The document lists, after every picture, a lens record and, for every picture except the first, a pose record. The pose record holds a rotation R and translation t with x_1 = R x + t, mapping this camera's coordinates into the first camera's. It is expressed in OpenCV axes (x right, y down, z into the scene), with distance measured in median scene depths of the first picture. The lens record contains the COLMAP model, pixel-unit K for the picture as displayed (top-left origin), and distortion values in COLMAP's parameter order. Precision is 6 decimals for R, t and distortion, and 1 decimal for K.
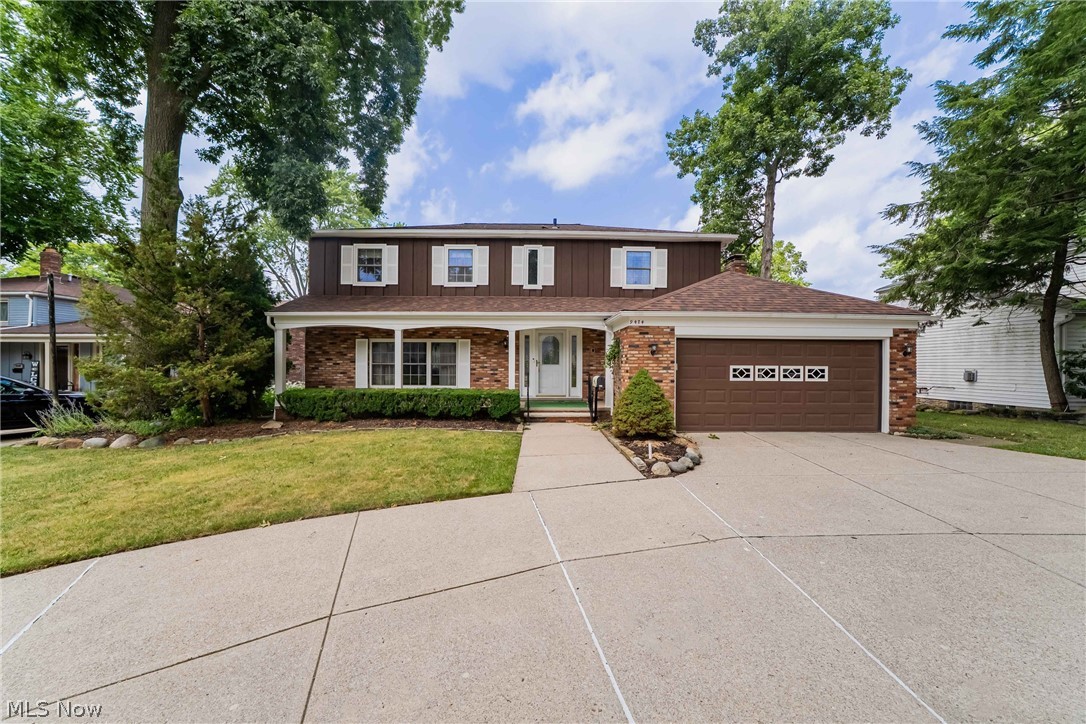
lens RADIAL K [[375.8, 0, 545.2], [0, 375.8, 367.9], [0, 0, 1]] dist [-0.022870, 0.000322]
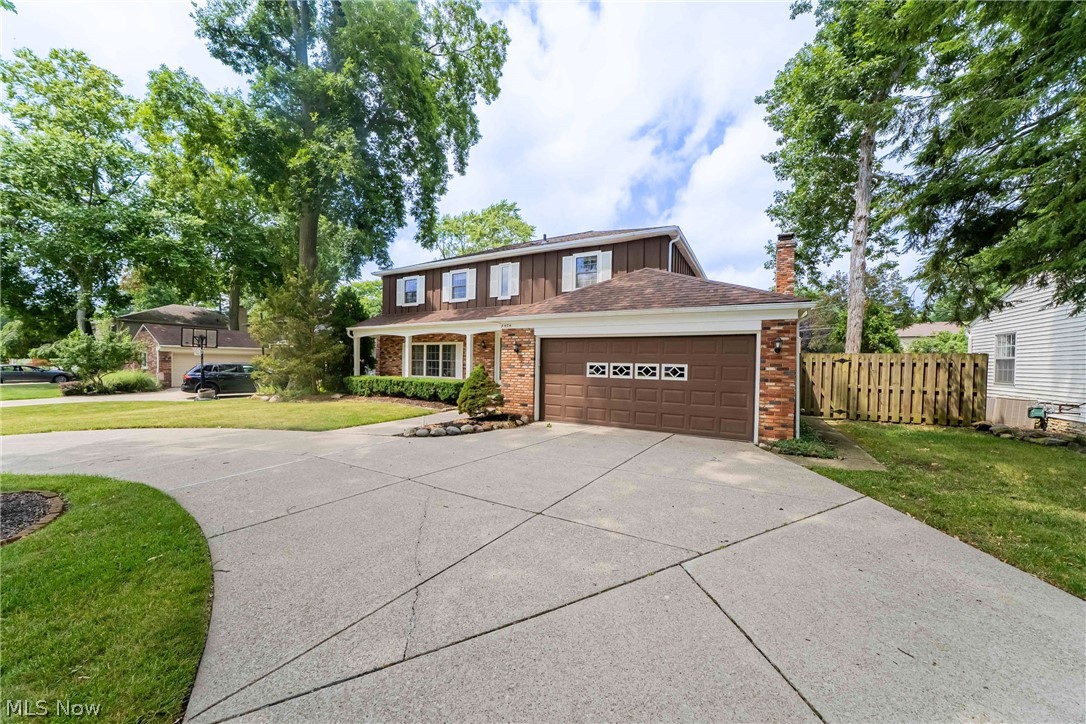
lens RADIAL K [[375.8, 0, 545.2], [0, 375.8, 367.9], [0, 0, 1]] dist [-0.022870, 0.000322]
pose [[0.867887, 0.015638, -0.496515, 0.809588], [-0.015617, 0.999869, 0.004194, 0.005305], [0.496516, 0.004114, 0.868018, 0.011732]]
